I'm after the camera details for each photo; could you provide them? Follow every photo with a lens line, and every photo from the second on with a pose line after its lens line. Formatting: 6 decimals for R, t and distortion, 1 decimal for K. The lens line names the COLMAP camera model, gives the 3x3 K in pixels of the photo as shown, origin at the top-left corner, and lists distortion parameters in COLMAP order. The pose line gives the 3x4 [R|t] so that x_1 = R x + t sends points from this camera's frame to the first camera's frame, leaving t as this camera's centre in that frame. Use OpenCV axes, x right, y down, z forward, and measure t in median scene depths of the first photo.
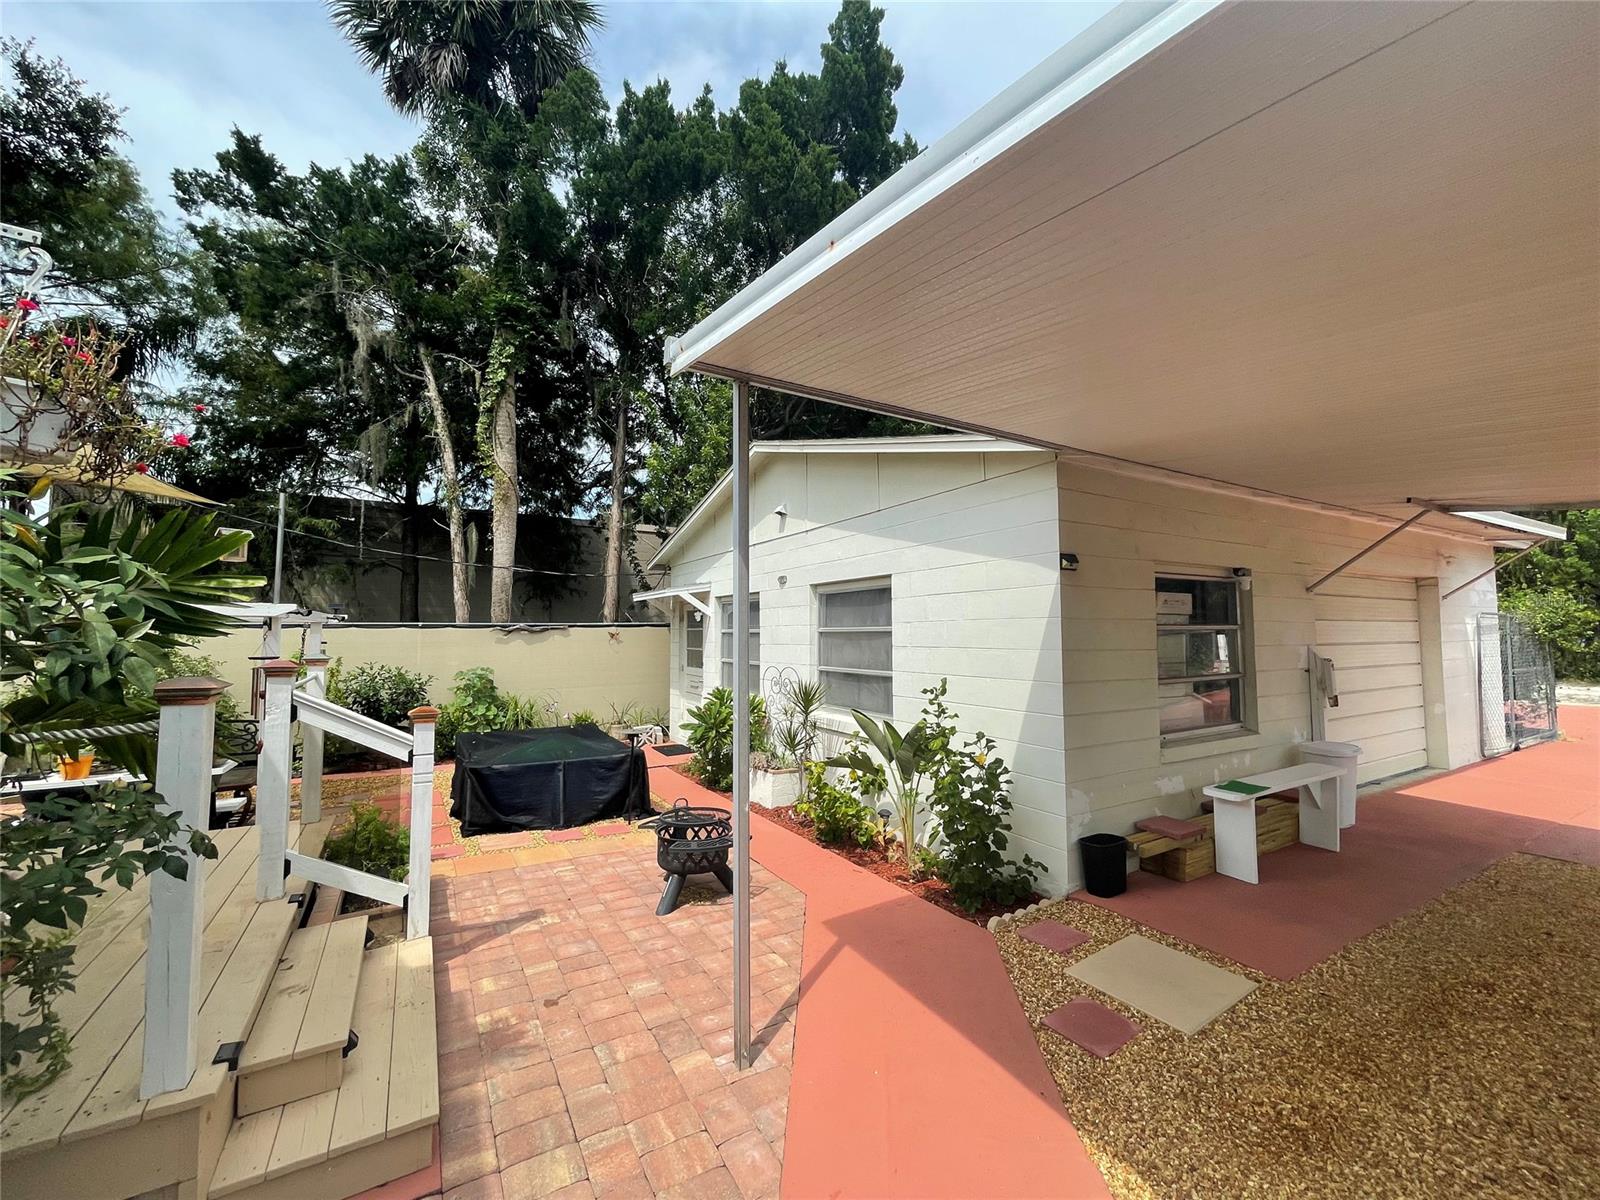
lens RADIAL K [[645.8, 0, 800.1], [0, 645.8, 596.7], [0, 0, 1]] dist [0.000057, -0.000291]
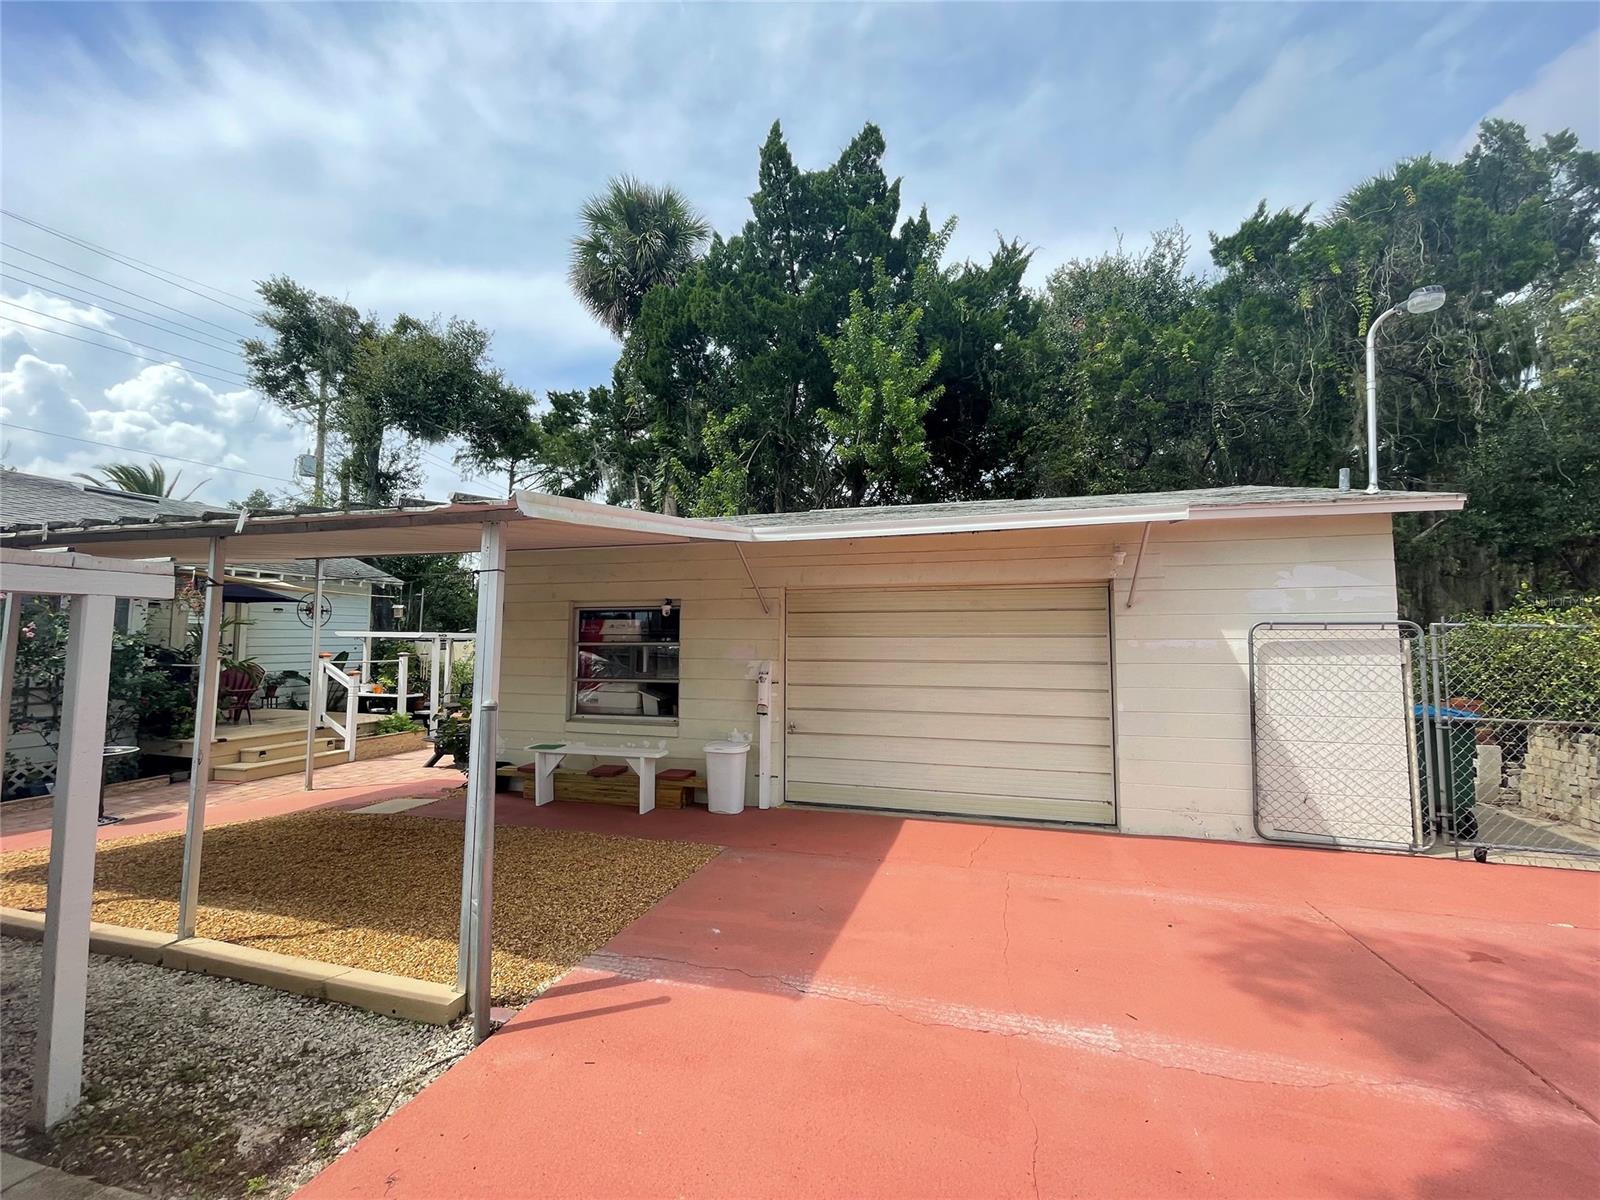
lens RADIAL K [[645.1, 0, 800.0], [0, 645.1, 600.0], [0, 0, 1]] dist [-0.000876, 0.000898]
pose [[0.691897, -0.043013, -0.720714, 1.679302], [0.036297, 0.999034, -0.024778, 0.000564], [0.721083, -0.009016, 0.692790, 0.262293]]
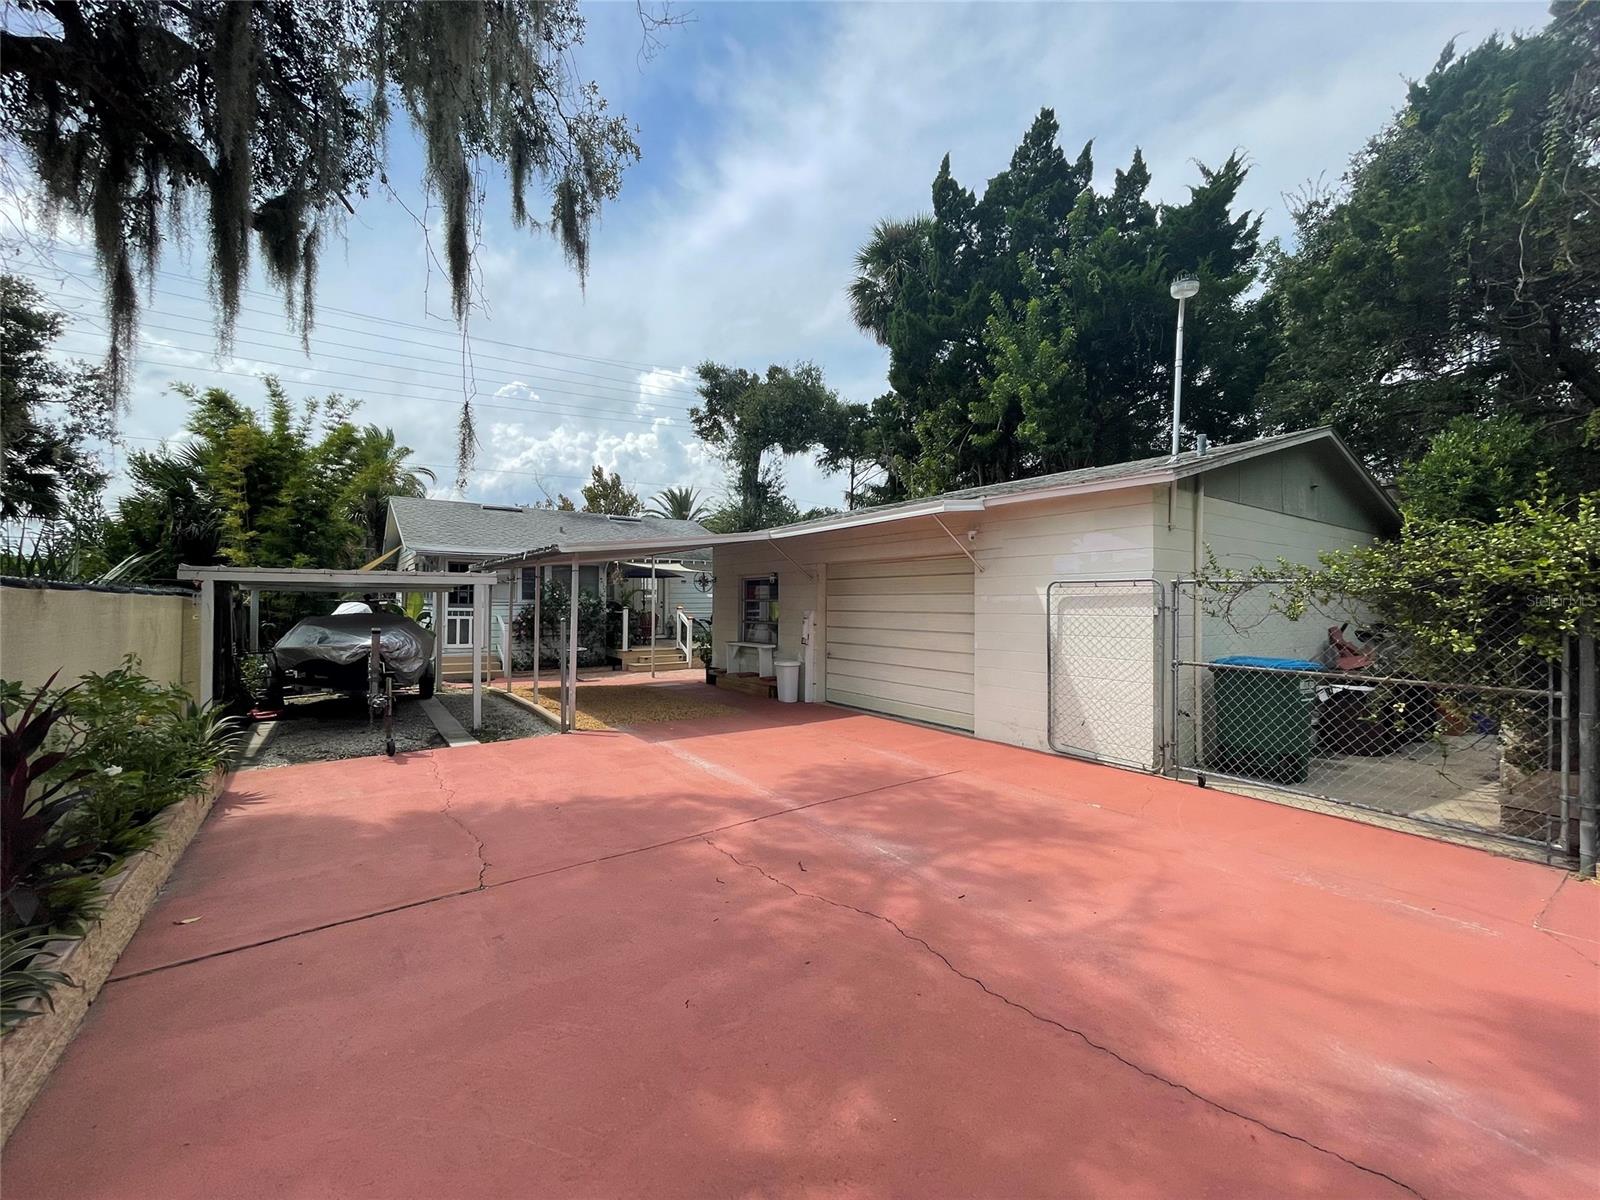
lens RADIAL K [[645.1, 0, 800.0], [0, 645.1, 600.0], [0, 0, 1]] dist [-0.000876, 0.000898]
pose [[0.094900, -0.000107, -0.995487, 2.634016], [0.050893, 0.998693, 0.004744, 0.040389], [0.994185, -0.051113, 0.094782, 0.842038]]
